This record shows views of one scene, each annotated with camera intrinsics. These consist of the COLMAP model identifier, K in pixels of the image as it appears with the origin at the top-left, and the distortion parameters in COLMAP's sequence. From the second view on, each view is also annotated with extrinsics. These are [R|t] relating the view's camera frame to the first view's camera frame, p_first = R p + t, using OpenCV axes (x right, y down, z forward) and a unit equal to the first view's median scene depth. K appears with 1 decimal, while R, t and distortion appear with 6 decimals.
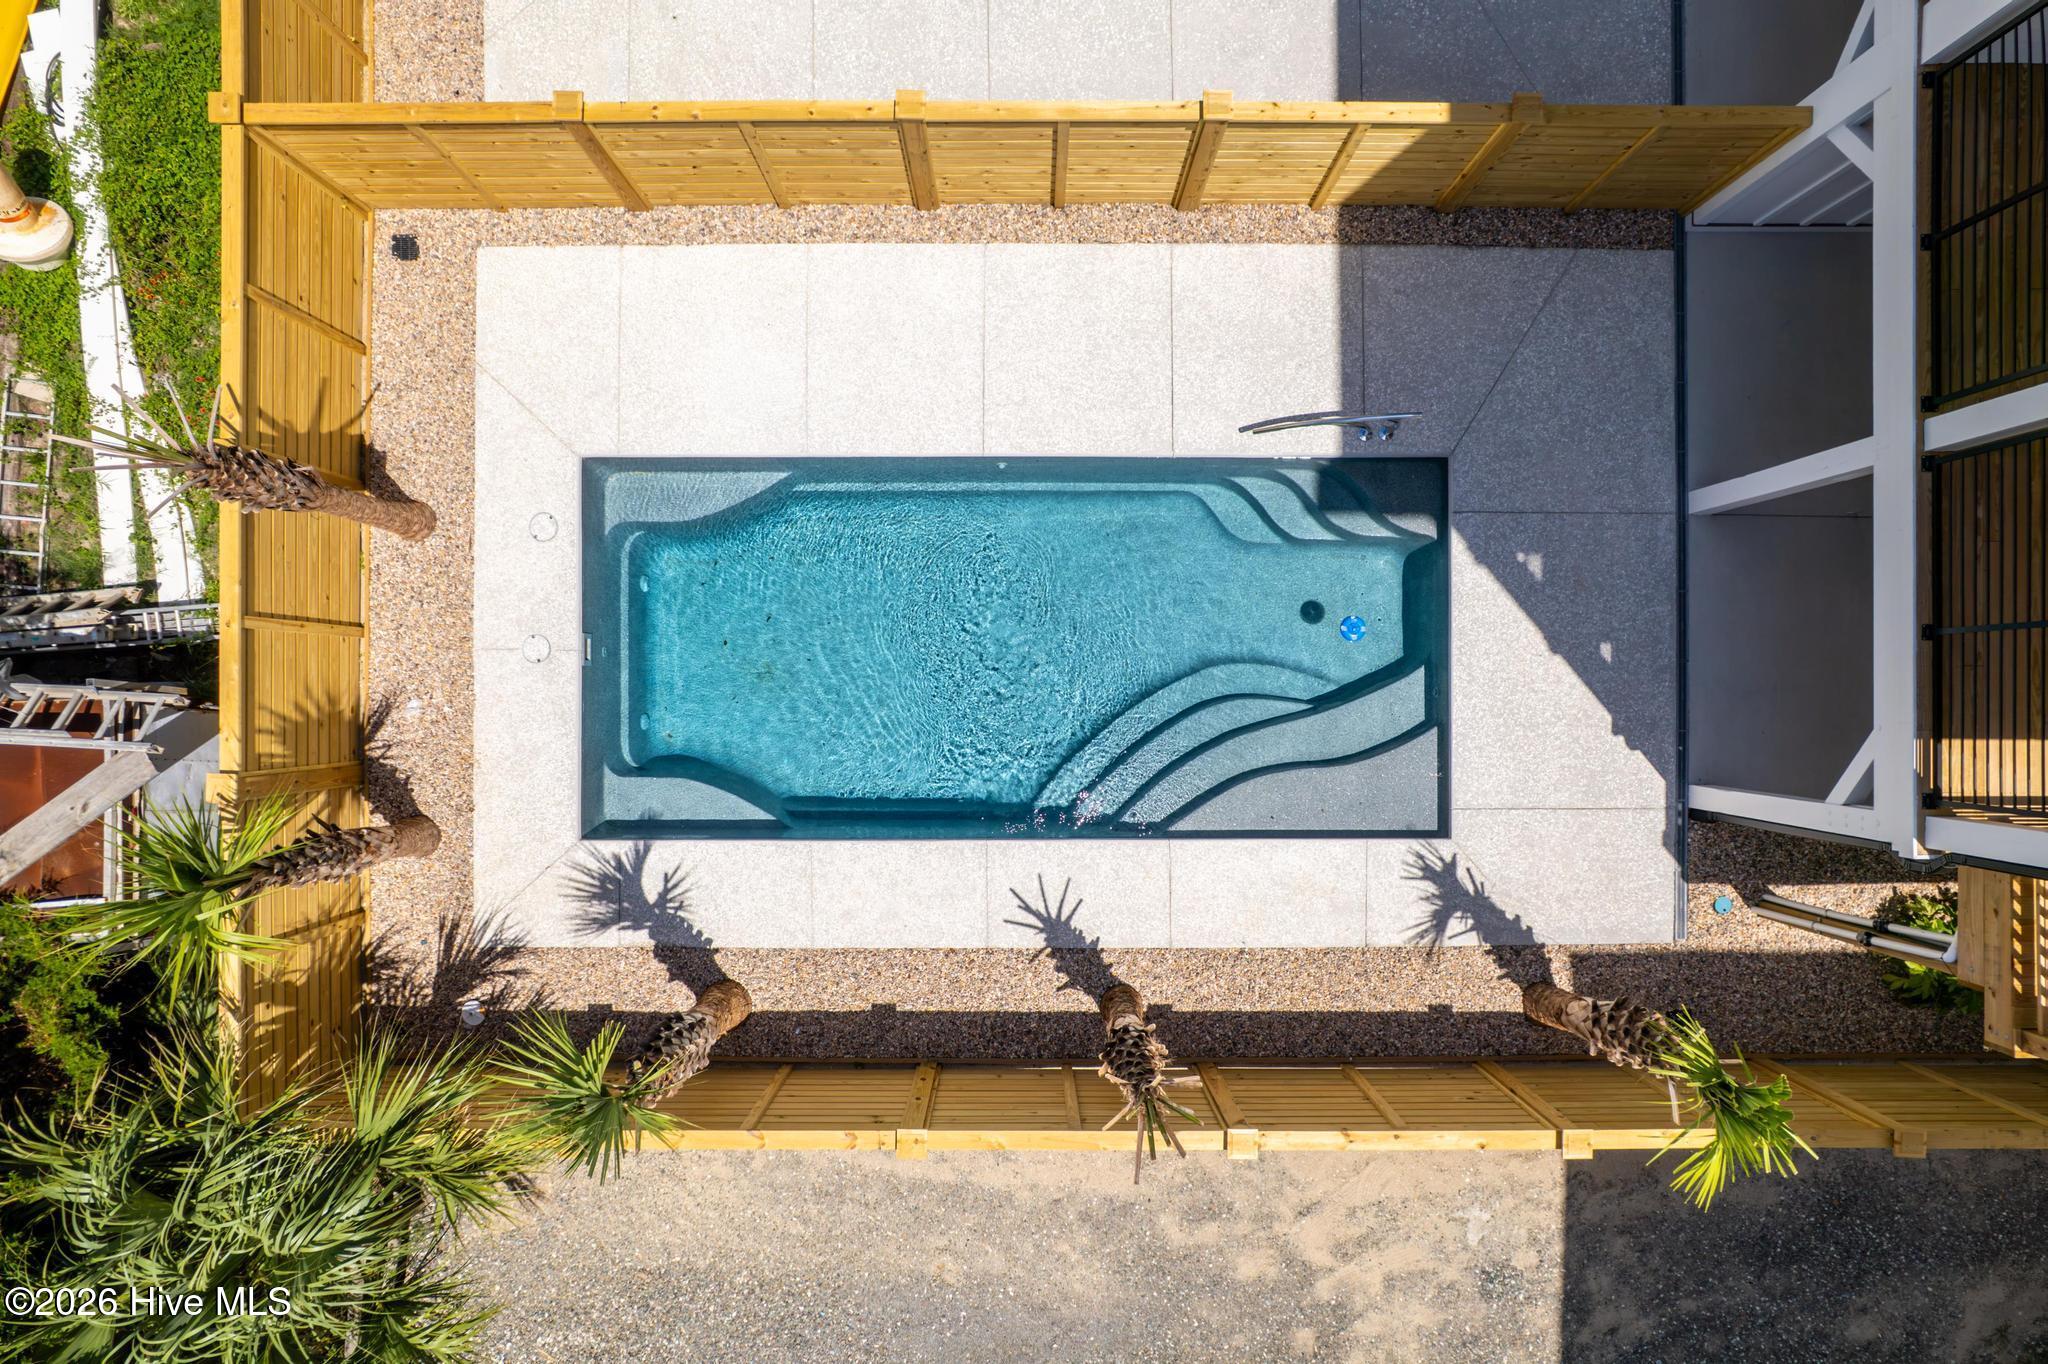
lens RADIAL K [[1308.5, 0, 1026.5], [0, 1308.5, 689.2], [0, 0, 1]] dist [-0.080269, 0.074262]
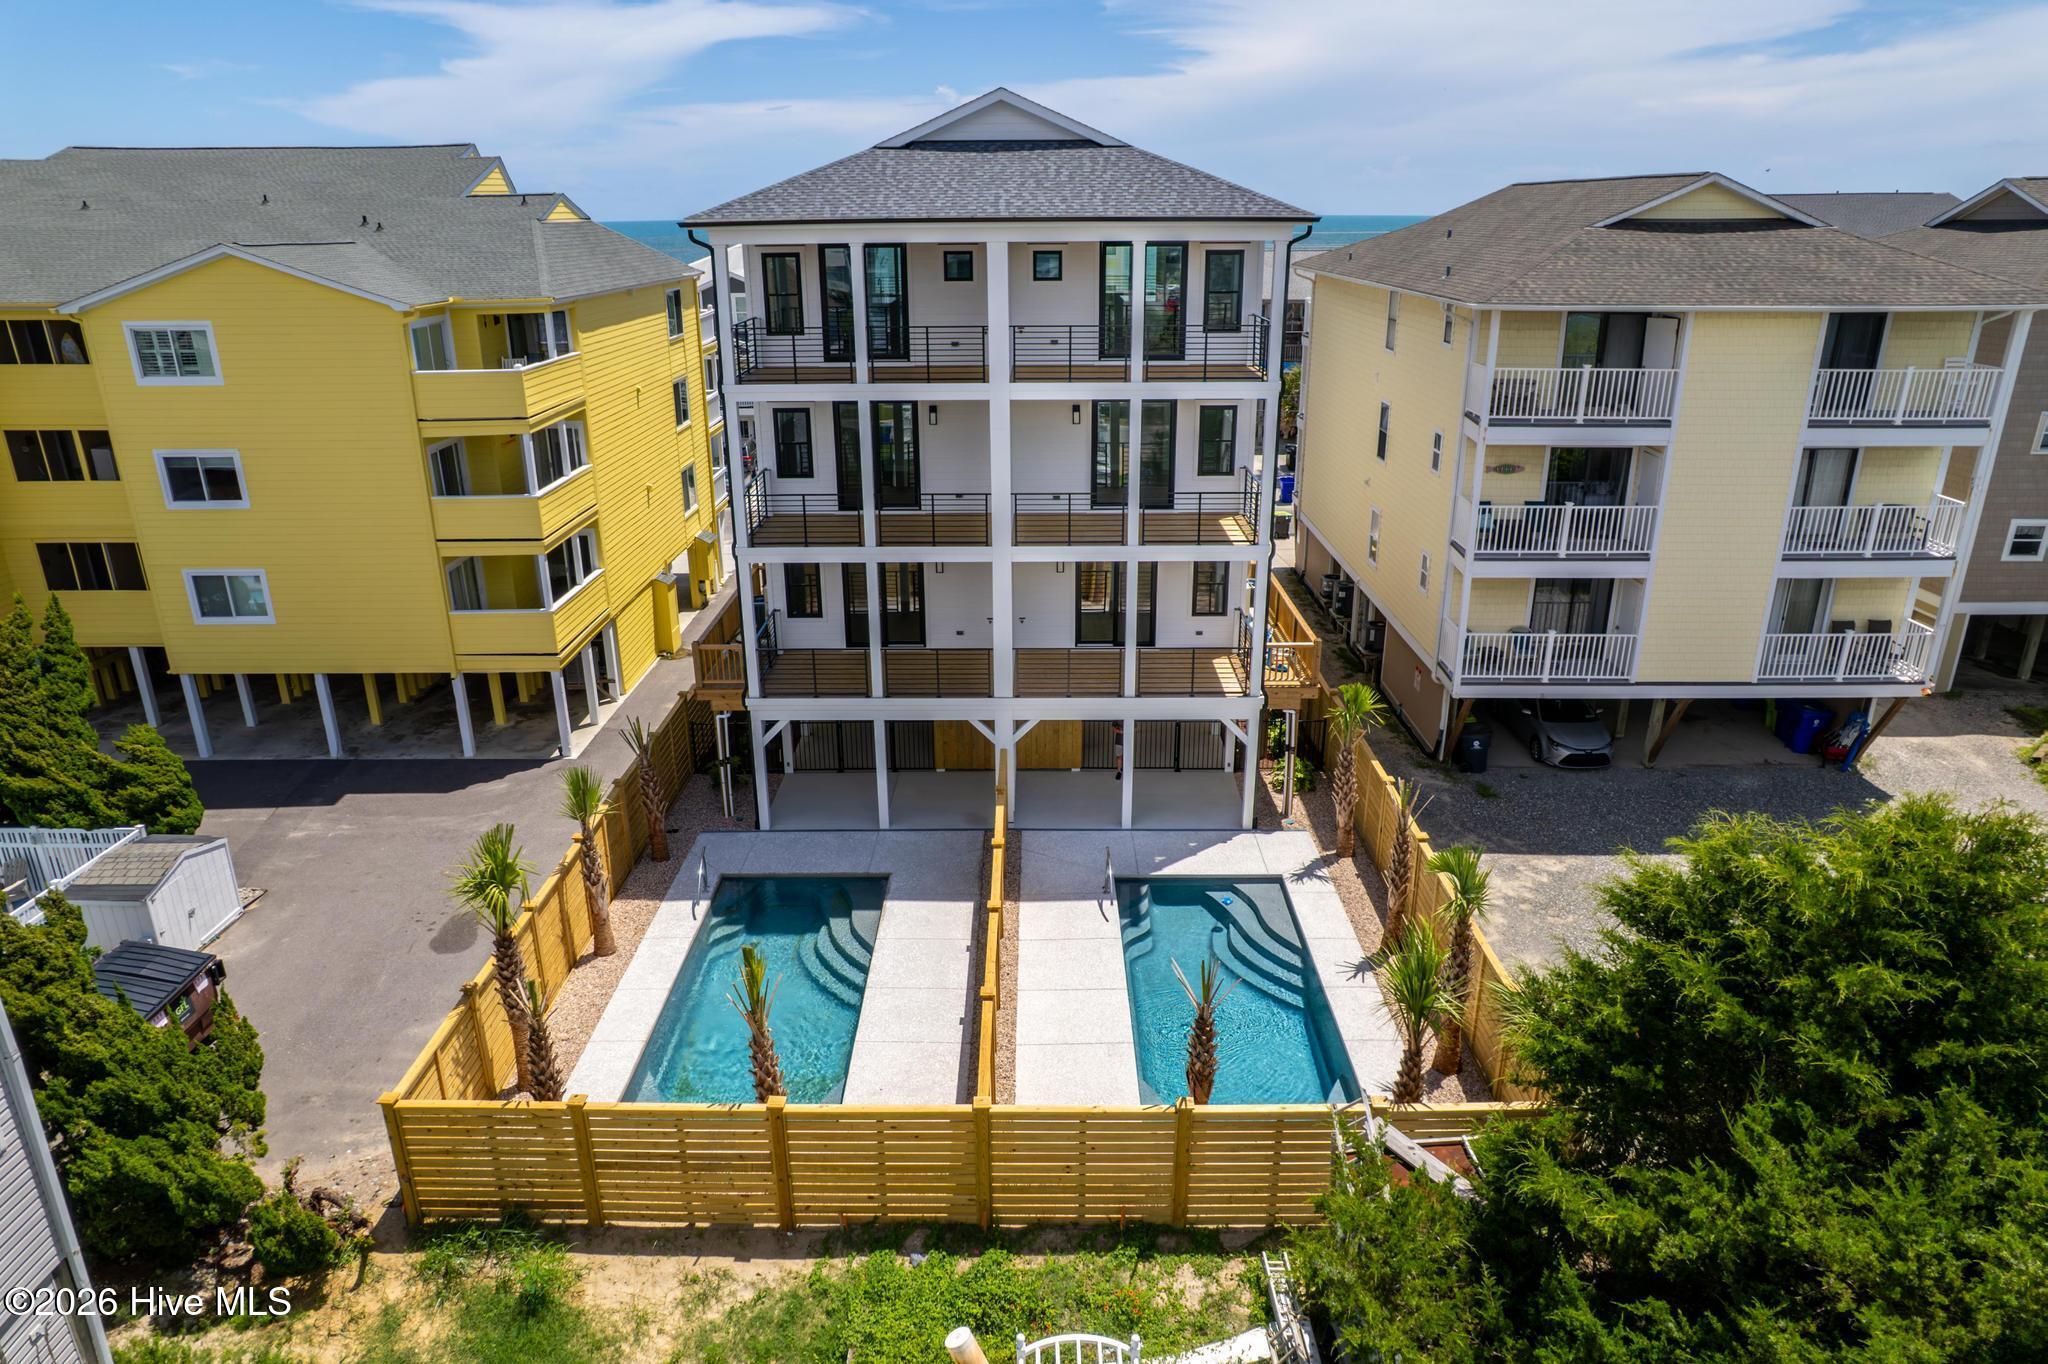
lens RADIAL K [[1308.5, 0, 1026.5], [0, 1308.5, 689.2], [0, 0, 1]] dist [-0.080269, 0.074262]
pose [[0.004978, -0.338477, 0.940962, -1.711562], [0.999987, 0.002749, -0.004302, -0.322768], [-0.001130, 0.940971, 0.338486, -0.077976]]
